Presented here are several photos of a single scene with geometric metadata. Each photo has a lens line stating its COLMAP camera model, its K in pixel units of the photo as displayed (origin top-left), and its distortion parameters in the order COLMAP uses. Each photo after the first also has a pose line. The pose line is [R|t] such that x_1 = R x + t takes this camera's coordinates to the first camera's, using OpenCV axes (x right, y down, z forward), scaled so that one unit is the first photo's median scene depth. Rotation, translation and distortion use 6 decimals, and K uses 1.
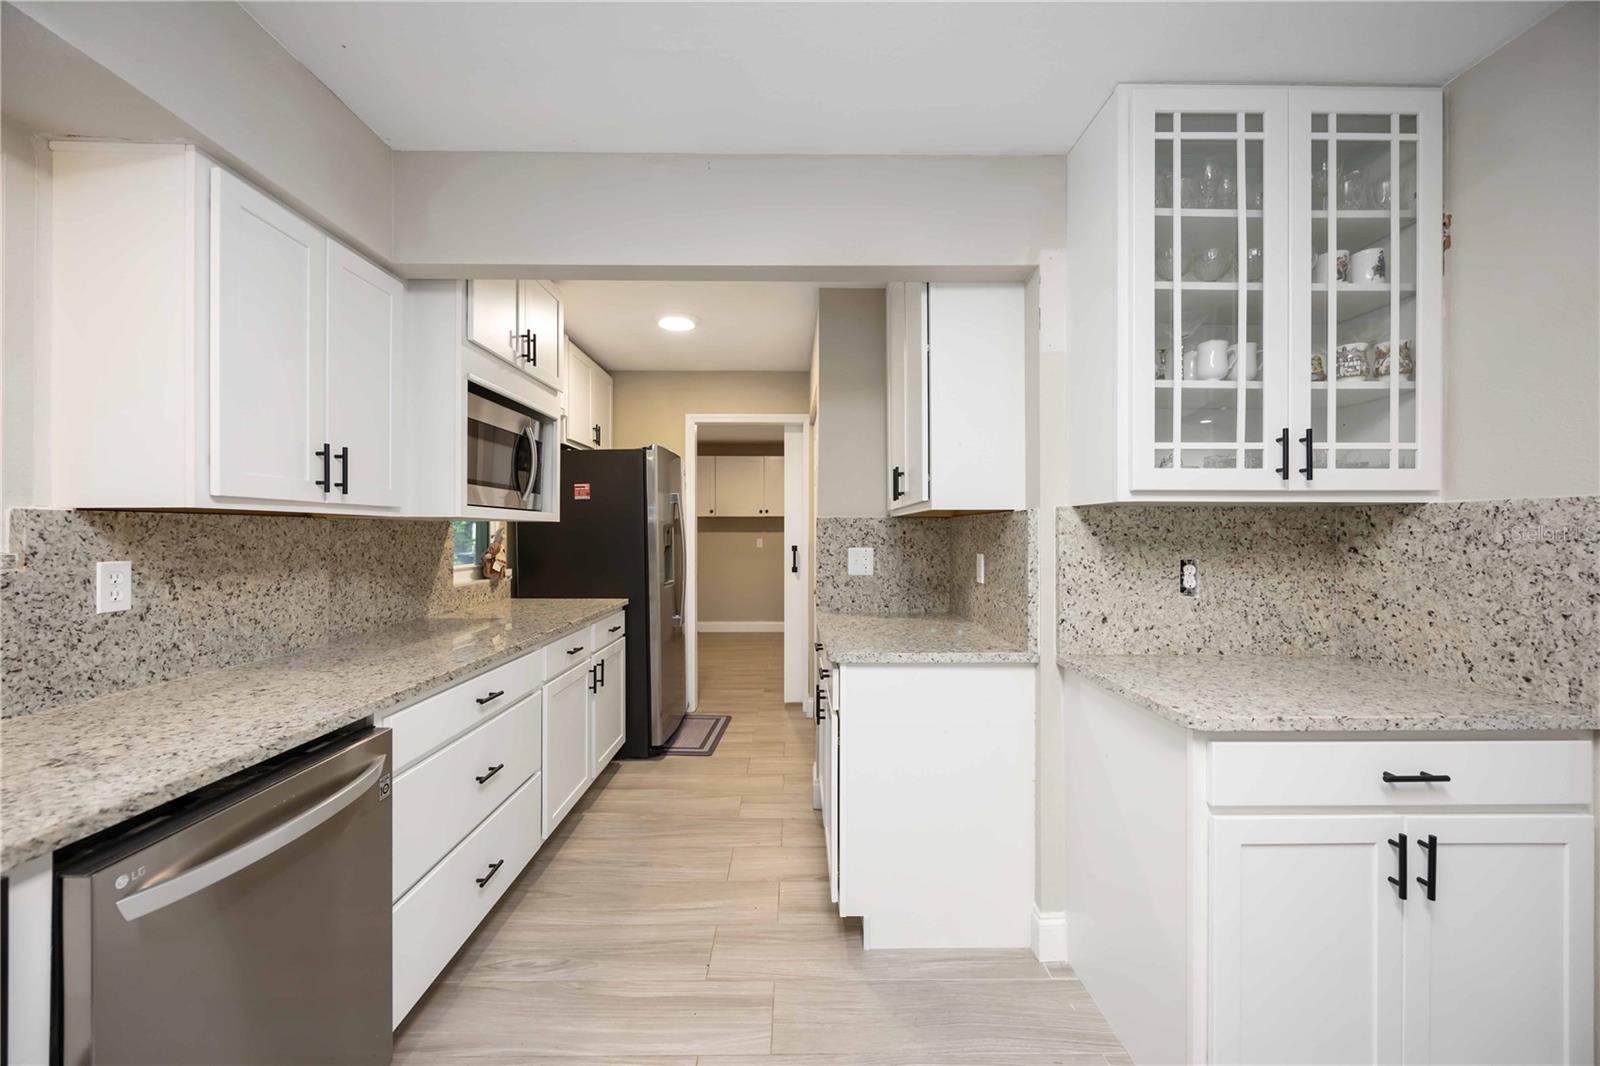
lens RADIAL K [[619.4, 0, 798.3], [0, 619.4, 532.9], [0, 0, 1]] dist [-0.003047, -0.000086]
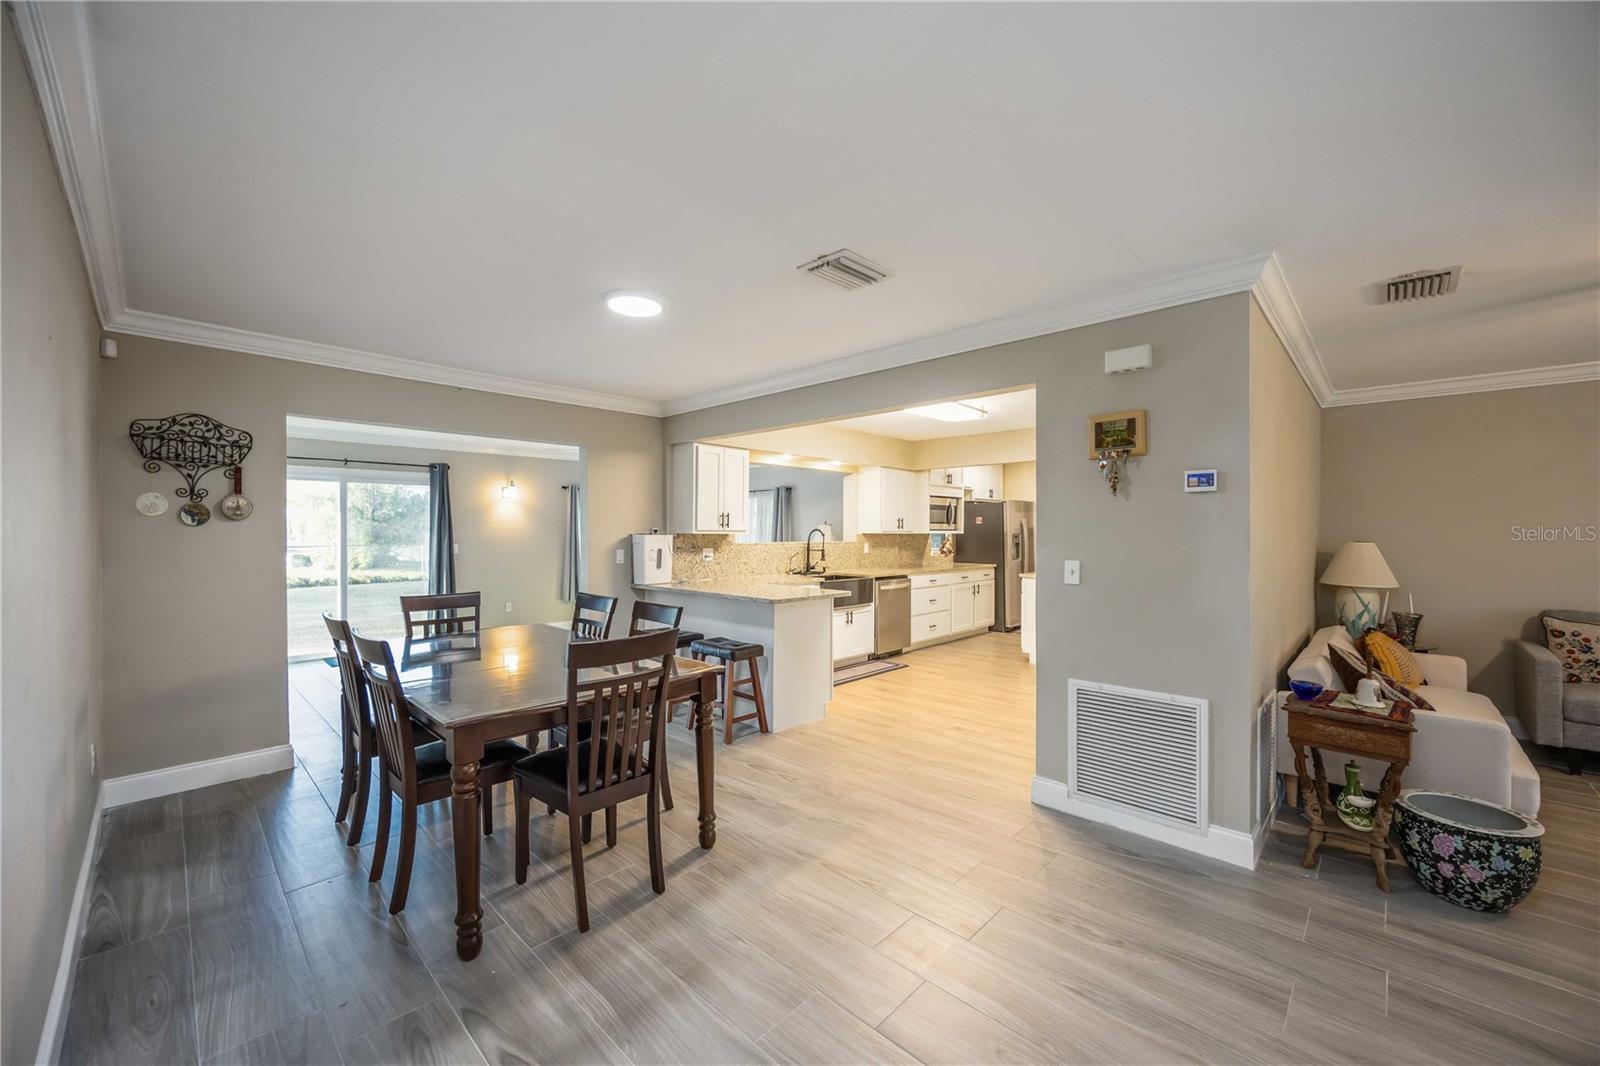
lens RADIAL K [[617.2, 0, 802.3], [0, 617.2, 536.2], [0, 0, 1]] dist [-0.001934, -0.000106]
pose [[0.714521, 0.005567, -0.699592, 1.629664], [0.000090, 0.999968, 0.008049, -0.043354], [0.699614, -0.005814, 0.714498, -2.347273]]
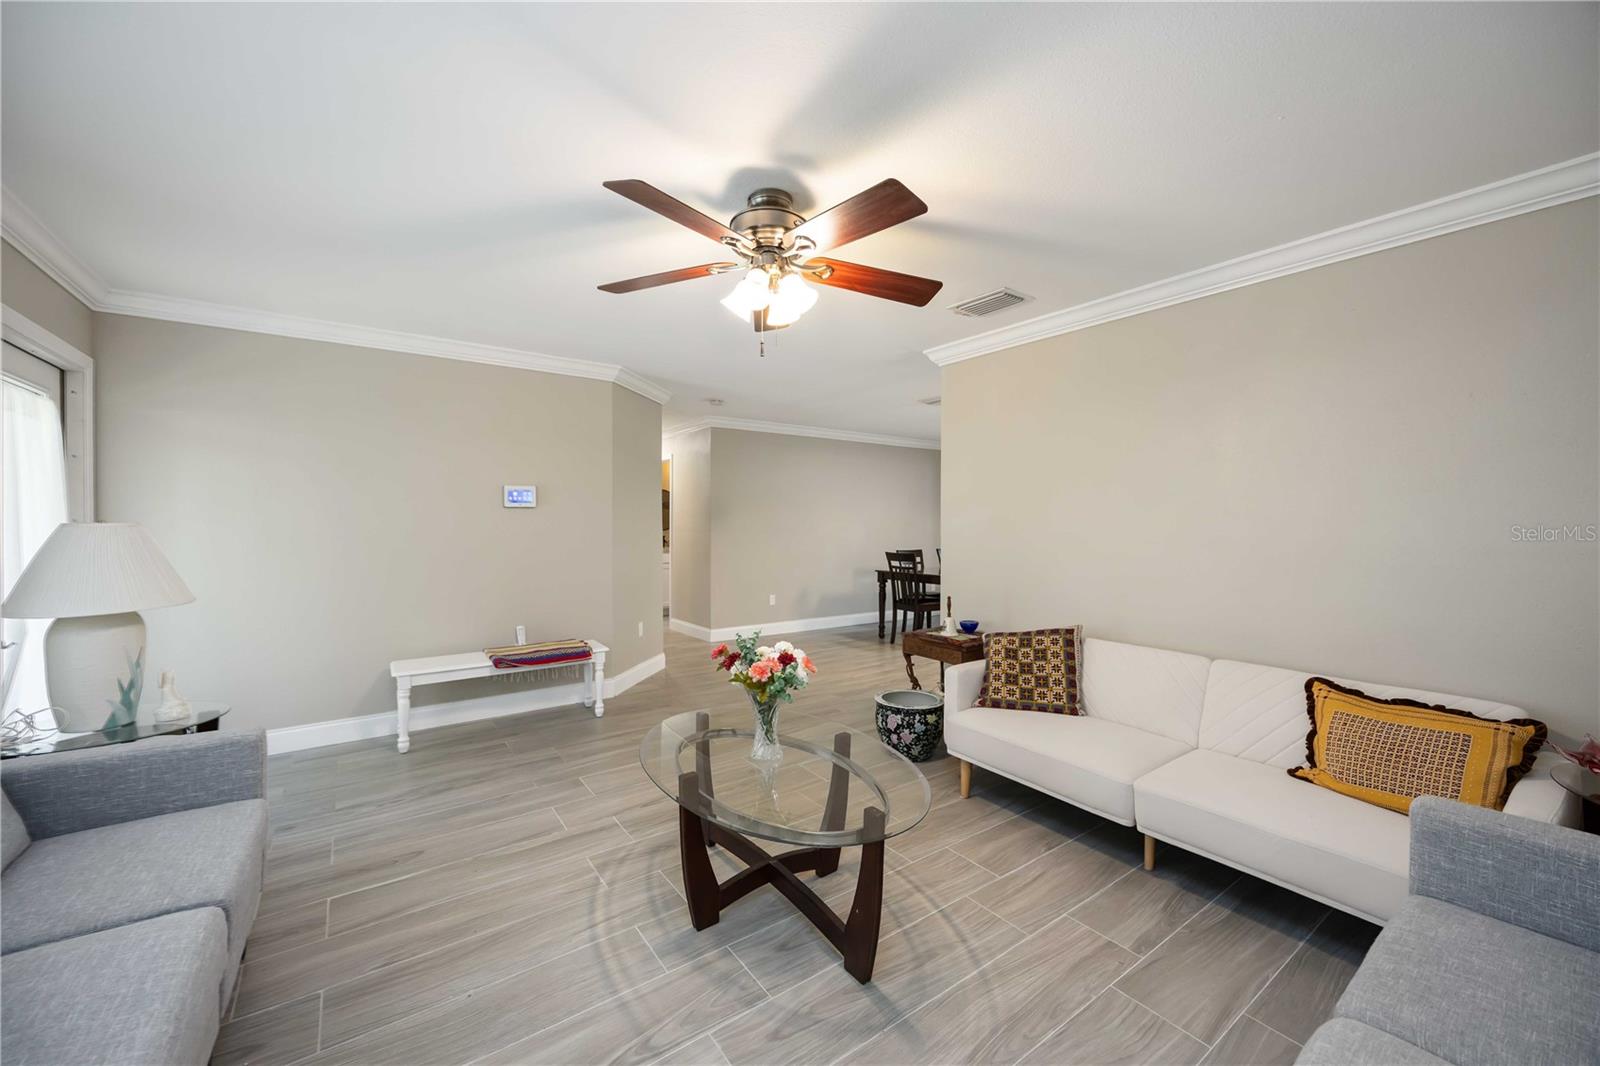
lens RADIAL K [[617.2, 0, 800.8], [0, 617.2, 530.4], [0, 0, 1]] dist [-0.001125, -0.000393]
pose [[-0.816326, 0.002399, -0.577587, 3.066887], [-0.004977, 0.999925, 0.011187, -0.007980], [0.577570, 0.012007, -0.816253, 0.805469]]
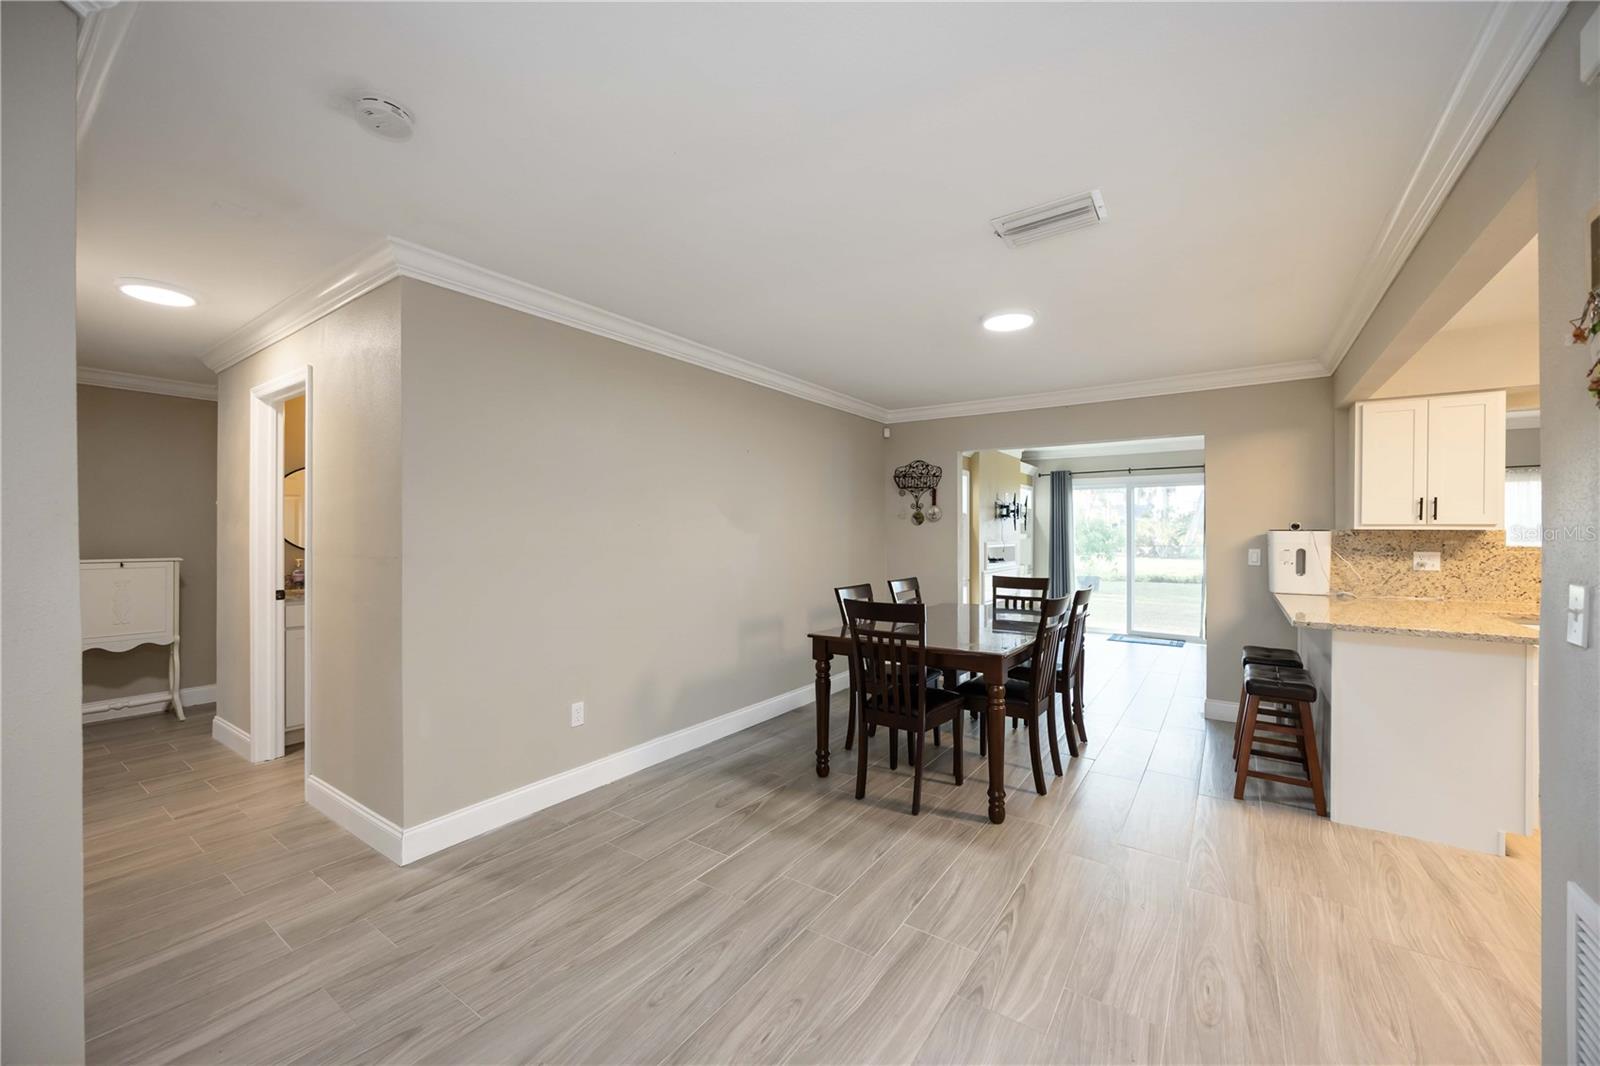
lens RADIAL K [[617.2, 0, 800.8], [0, 617.2, 530.4], [0, 0, 1]] dist [-0.001125, -0.000393]
pose [[-0.578918, -0.003933, -0.815376, 1.990144], [-0.001197, 0.999991, -0.003974, -0.019726], [0.815385, -0.001324, -0.578918, -0.995476]]
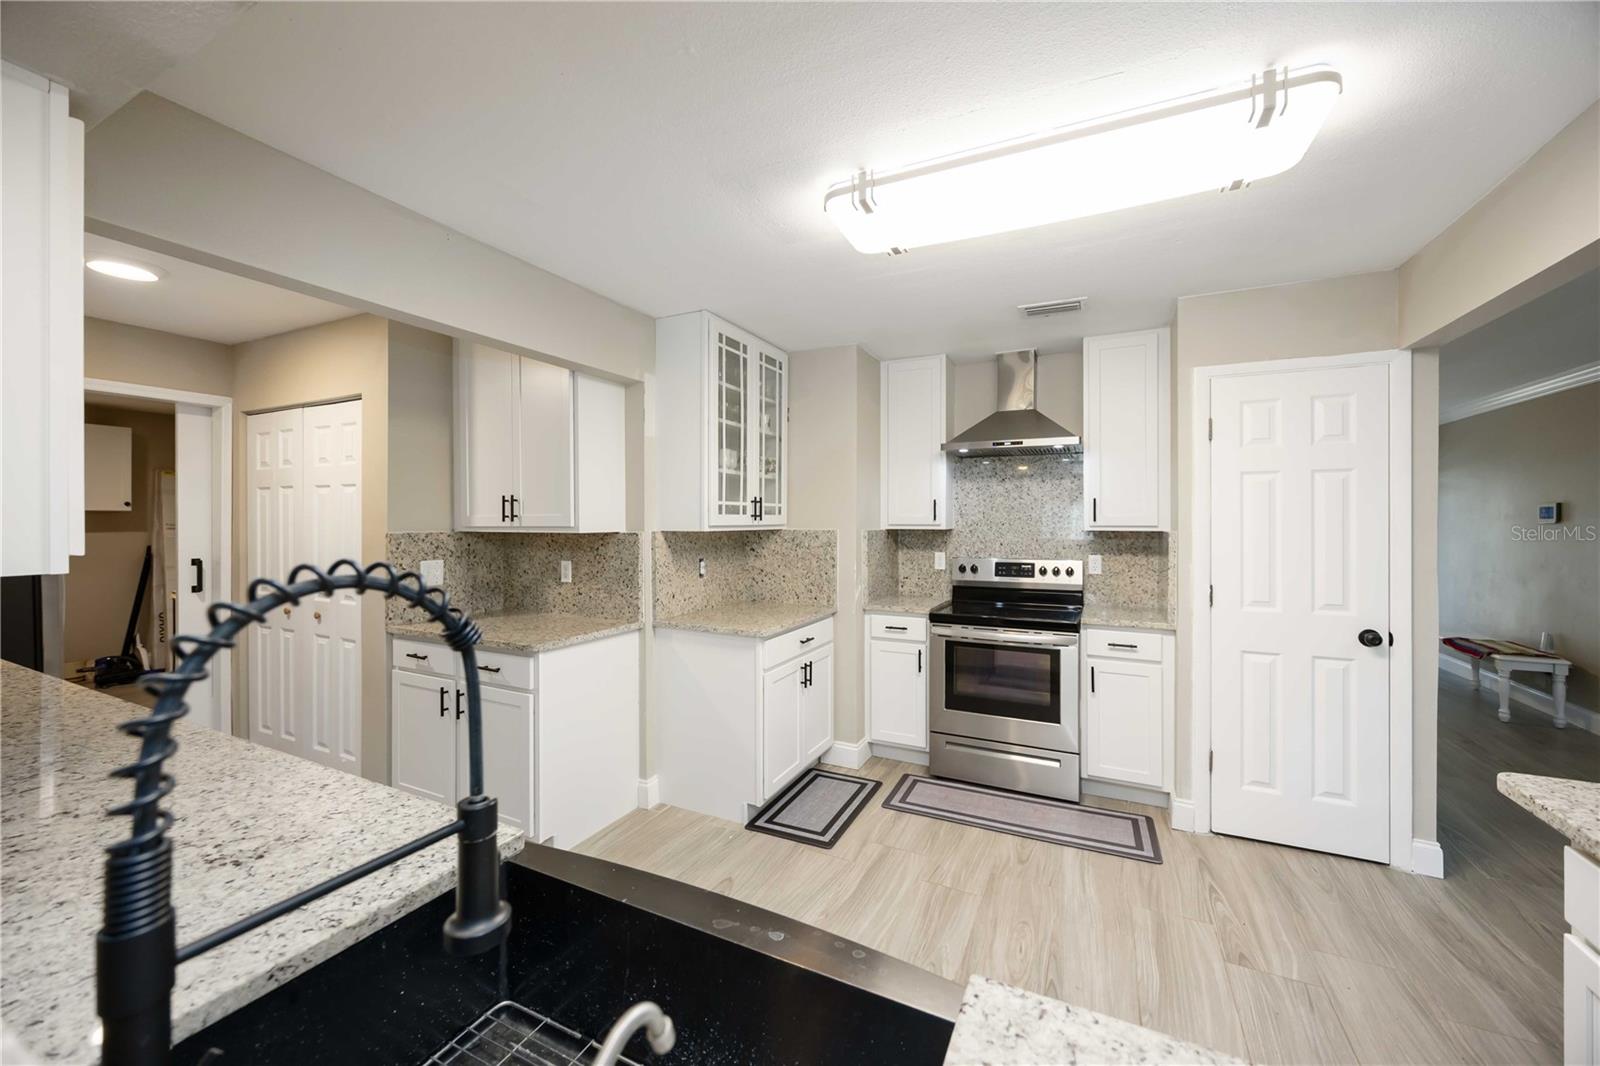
lens RADIAL K [[612.2, 0, 801.4], [0, 612.2, 519.8], [0, 0, 1]] dist [-0.000166, -0.000023]
pose [[0.452721, -0.001420, 0.891651, -0.868794], [-0.000739, 0.999998, 0.001967, -0.077032], [-0.891652, -0.001549, 0.452719, -0.094229]]
